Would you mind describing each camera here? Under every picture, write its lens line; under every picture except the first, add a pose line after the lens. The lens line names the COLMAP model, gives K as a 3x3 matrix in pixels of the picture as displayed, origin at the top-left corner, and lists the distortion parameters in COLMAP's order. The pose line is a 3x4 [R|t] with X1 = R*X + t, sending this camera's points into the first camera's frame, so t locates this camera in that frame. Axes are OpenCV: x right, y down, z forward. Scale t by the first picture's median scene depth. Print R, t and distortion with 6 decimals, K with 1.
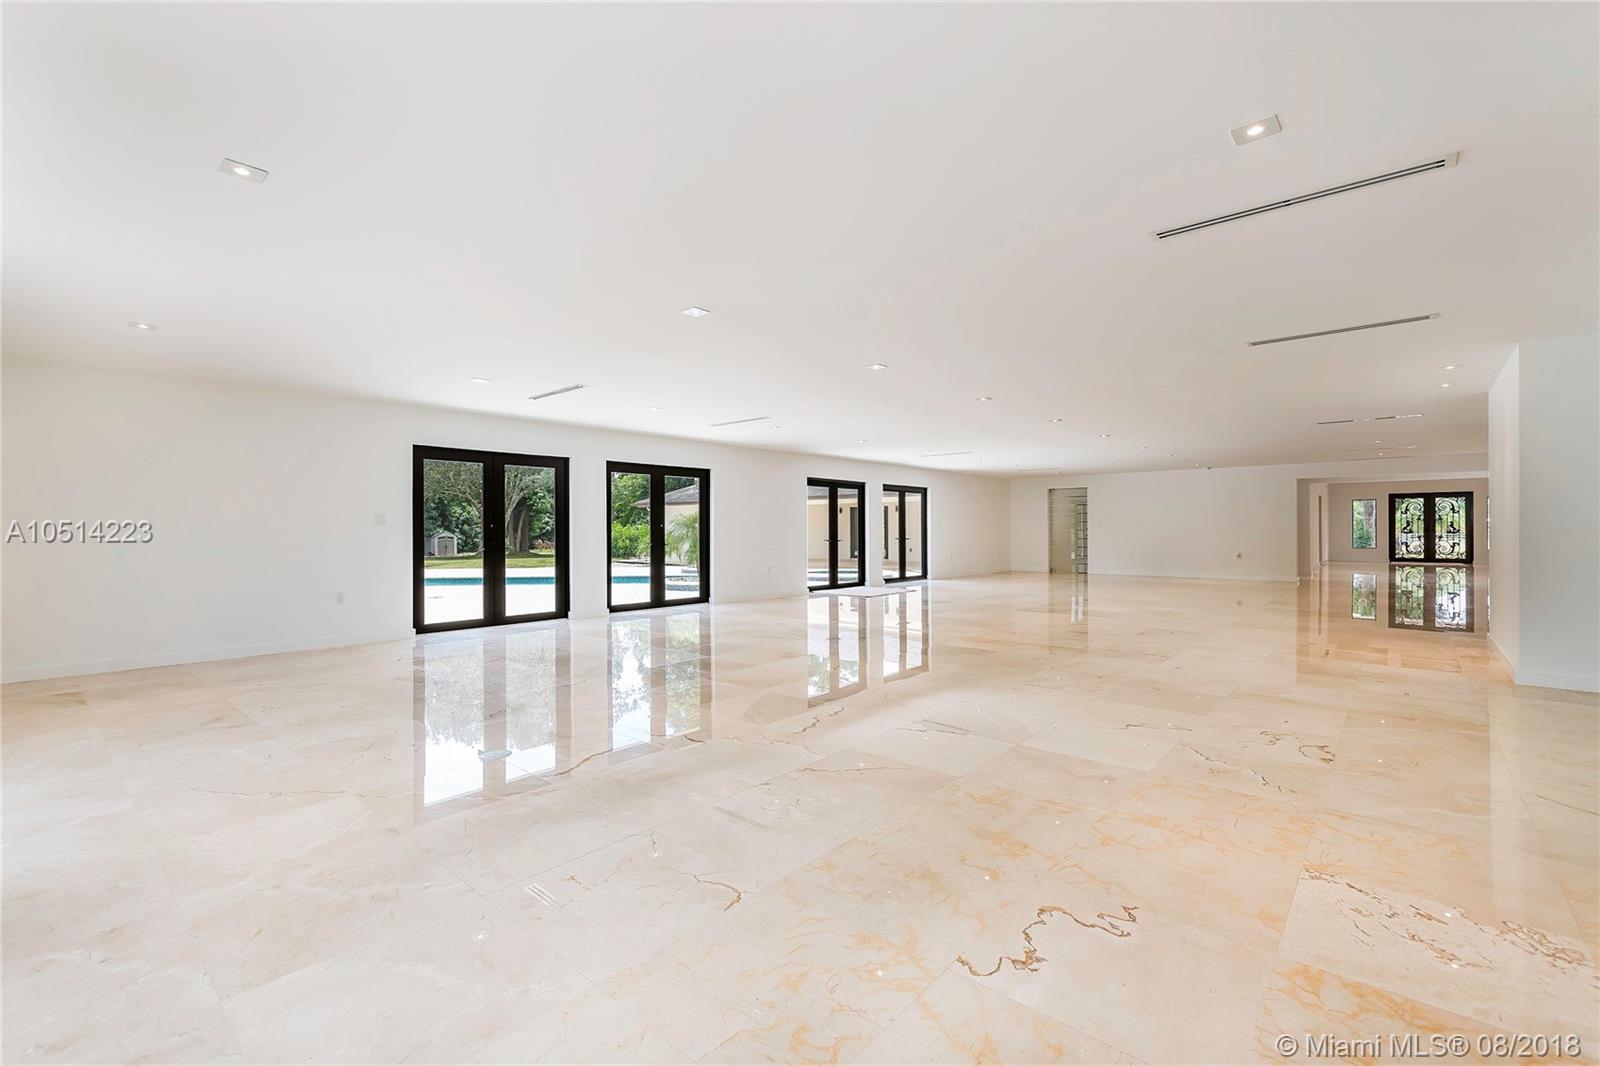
lens RADIAL K [[691.4, 0, 803.1], [0, 691.4, 537.5], [0, 0, 1]] dist [0.006714, -0.003798]
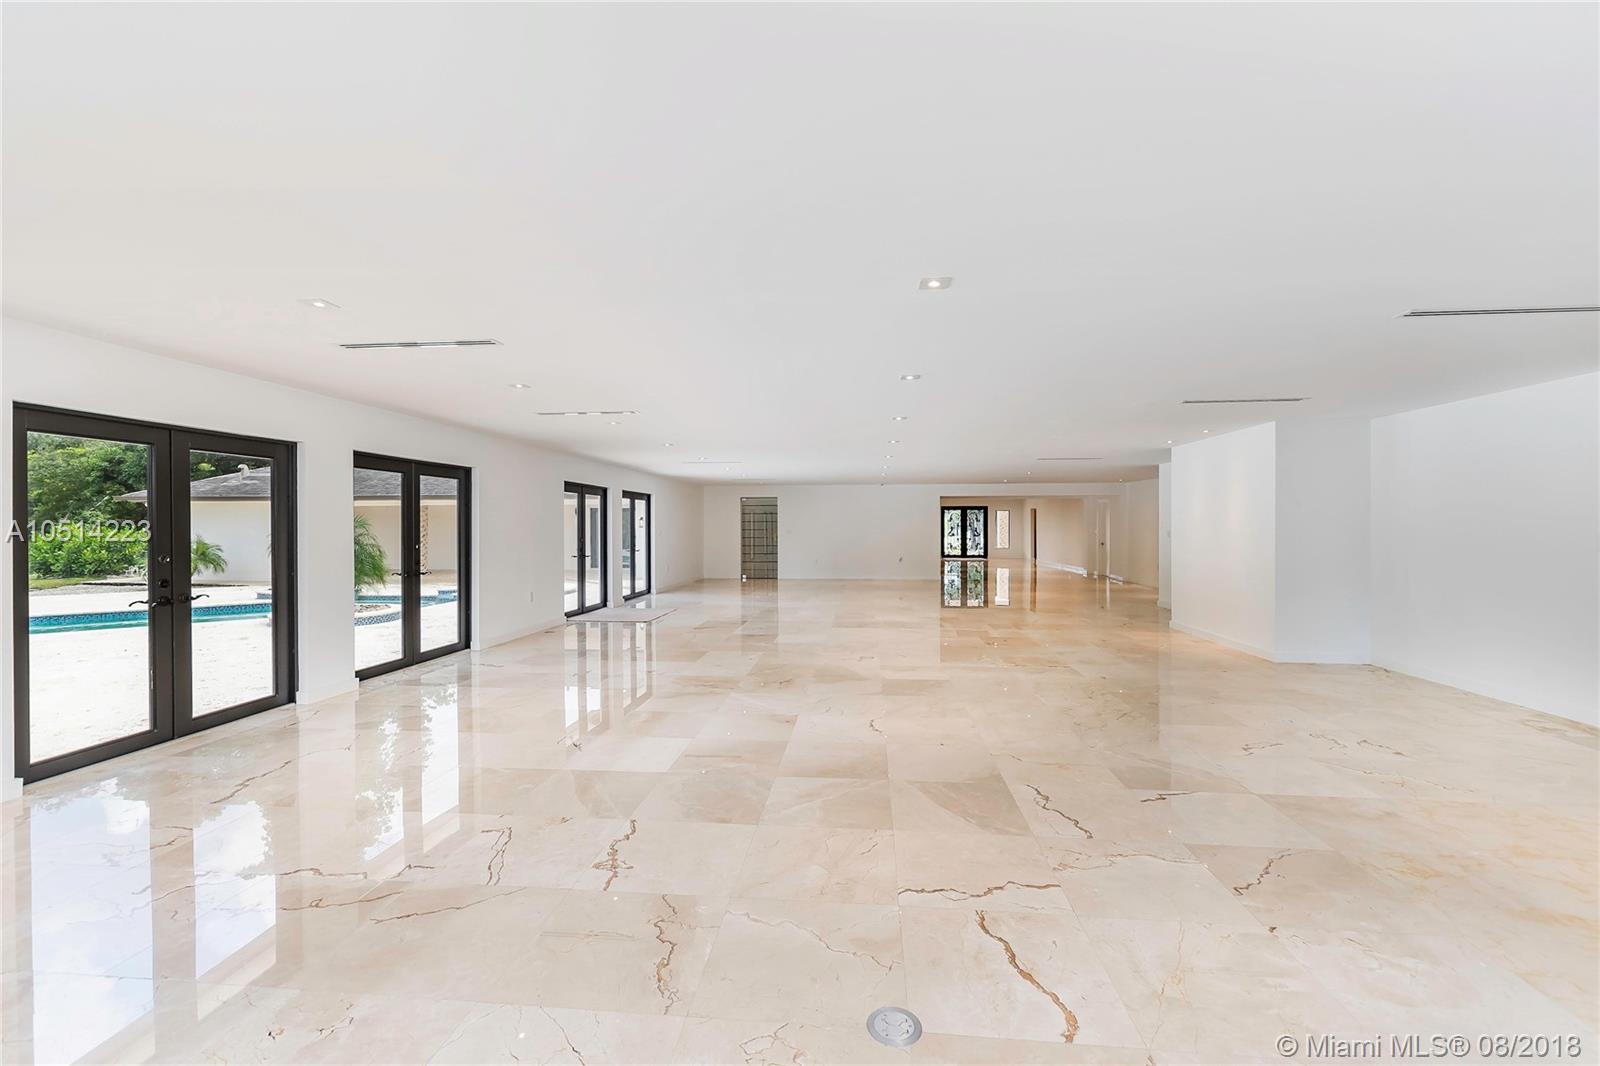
lens RADIAL K [[691.4, 0, 799.9], [0, 691.4, 530.8], [0, 0, 1]] dist [0.006714, -0.003798]
pose [[0.818025, -0.001842, 0.575179, -0.289080], [0.005694, 0.999972, -0.004896, -0.027372], [-0.575154, 0.007280, 0.818013, 0.206771]]
